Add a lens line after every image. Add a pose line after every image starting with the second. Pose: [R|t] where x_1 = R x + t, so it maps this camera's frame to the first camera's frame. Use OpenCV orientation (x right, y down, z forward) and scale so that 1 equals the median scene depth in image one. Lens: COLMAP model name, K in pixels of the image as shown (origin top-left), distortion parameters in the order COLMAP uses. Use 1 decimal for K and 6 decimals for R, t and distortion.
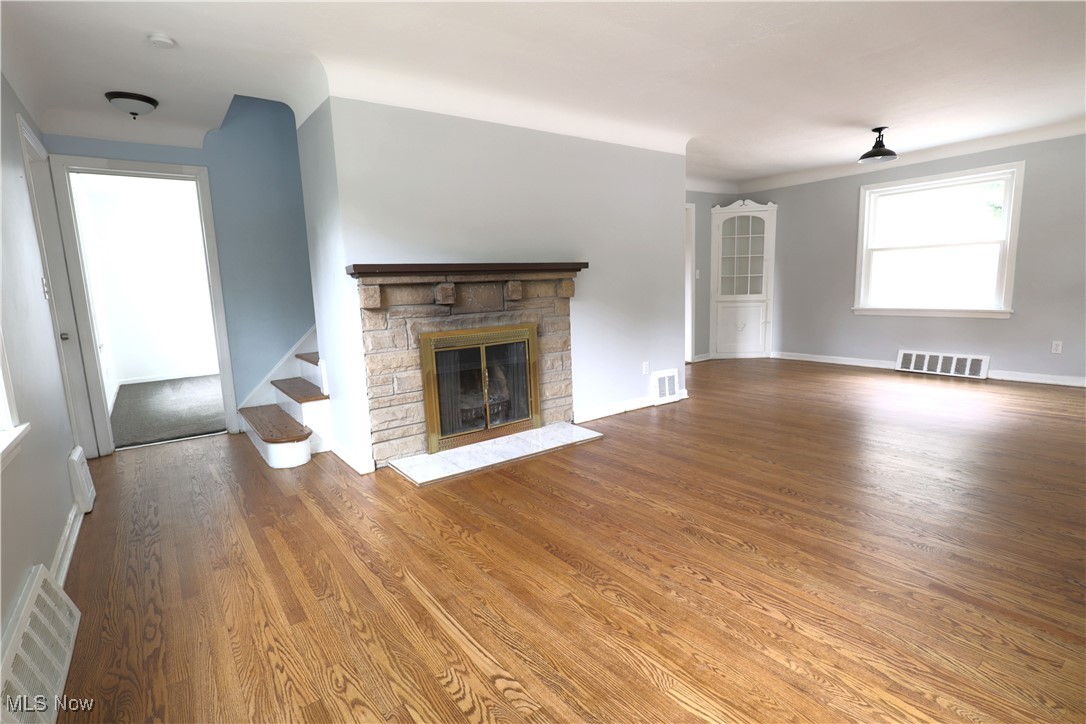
lens RADIAL K [[538.9, 0, 546.1], [0, 538.9, 360.0], [0, 0, 1]] dist [0.001011, 0.000617]
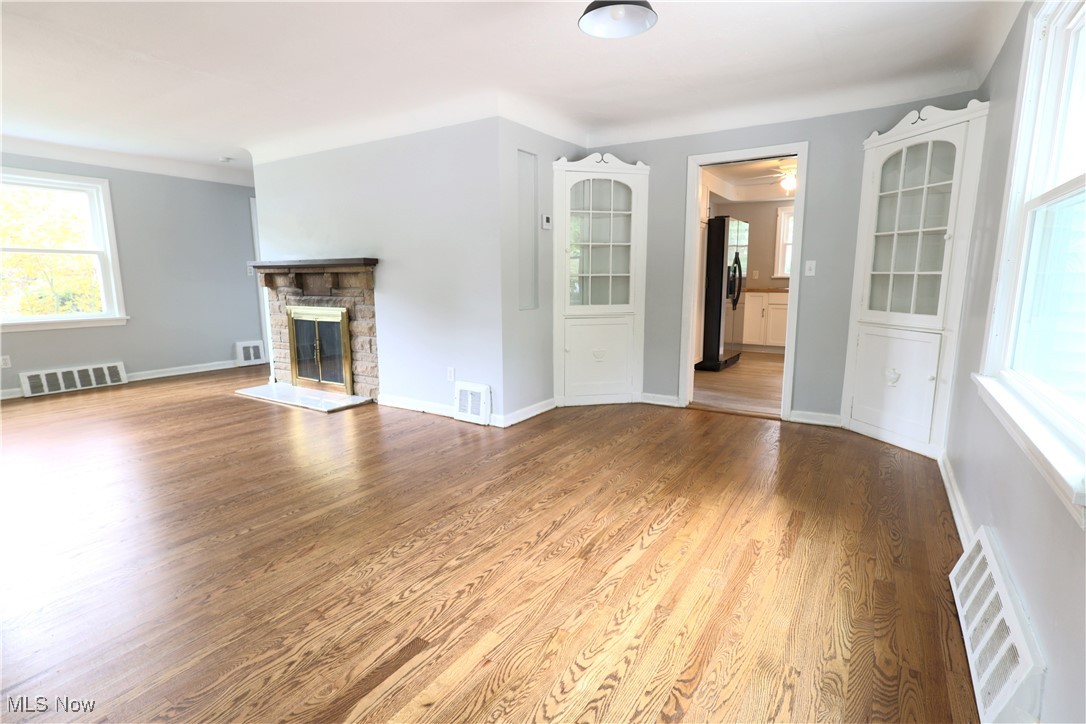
lens RADIAL K [[538.9, 0, 544.2], [0, 538.9, 365.6], [0, 0, 1]] dist [0.001011, 0.000617]
pose [[0.353125, 0.186651, -0.916768, 1.204705], [-0.143008, 0.979151, 0.144267, -0.171104], [0.924582, 0.080161, 0.372456, 0.917340]]
